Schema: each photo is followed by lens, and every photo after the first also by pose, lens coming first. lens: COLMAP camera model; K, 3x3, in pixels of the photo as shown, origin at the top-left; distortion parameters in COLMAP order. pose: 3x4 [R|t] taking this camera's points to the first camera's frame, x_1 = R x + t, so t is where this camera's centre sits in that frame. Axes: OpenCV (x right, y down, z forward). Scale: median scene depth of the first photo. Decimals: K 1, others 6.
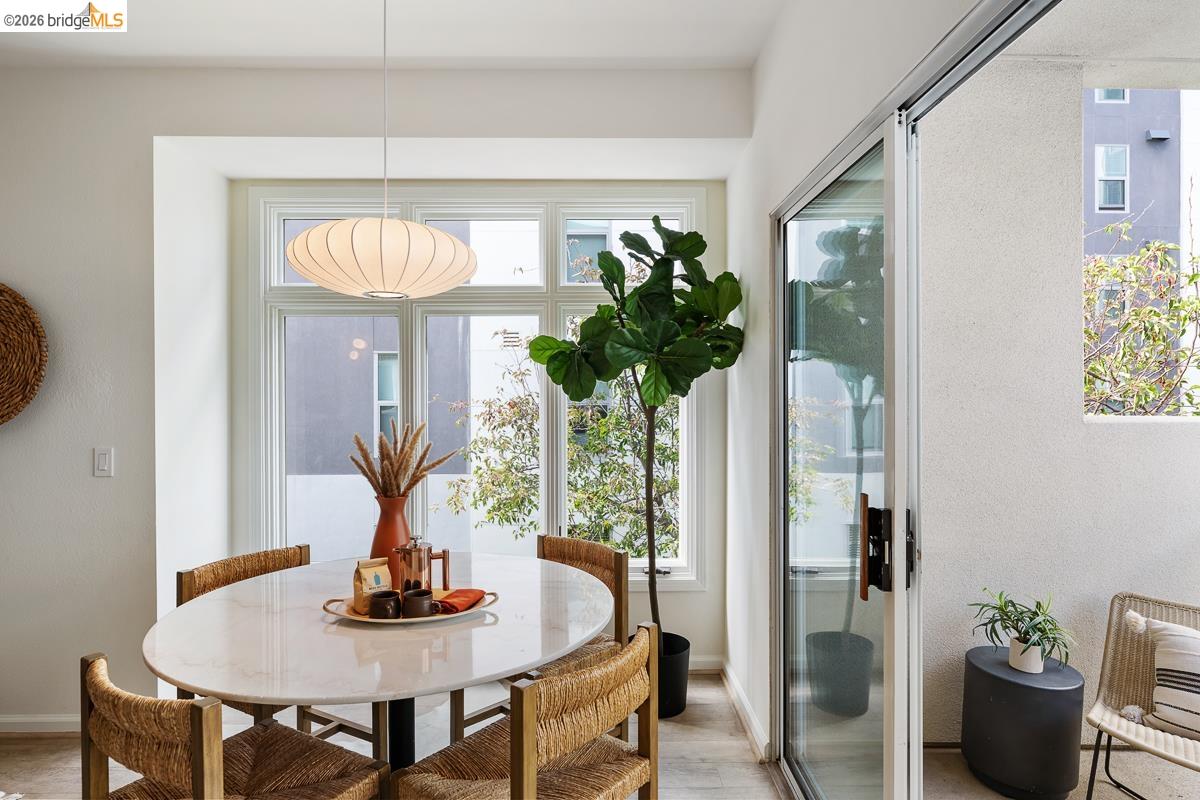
lens RADIAL K [[703.4, 0, 581.6], [0, 703.4, 396.9], [0, 0, 1]] dist [-0.020351, 0.002384]
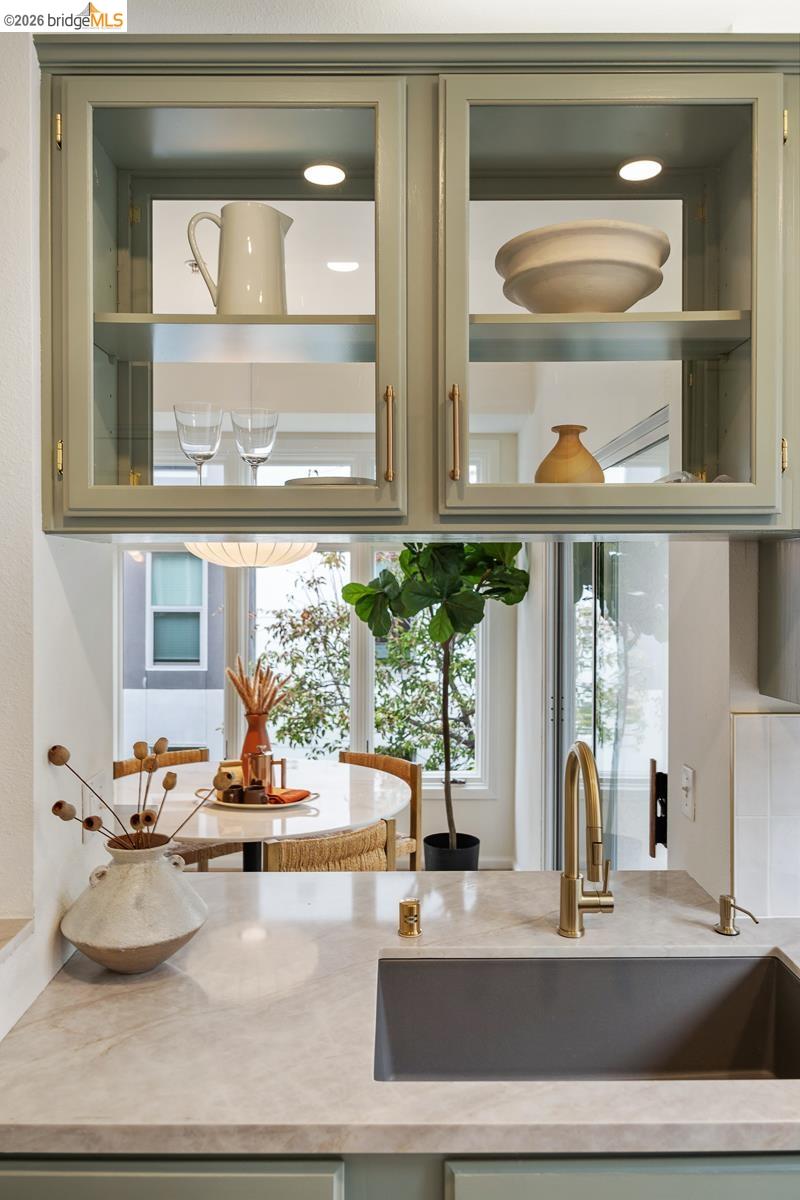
lens RADIAL K [[896.6, 0, 404.5], [0, 896.6, 592.9], [0, 0, 1]] dist [-0.014664, 0.001545]
pose [[0.999502, 0.005687, 0.031030, -0.011207], [-0.005806, 0.999976, 0.003729, -0.040090], [-0.031008, -0.003908, 0.999511, -0.286069]]
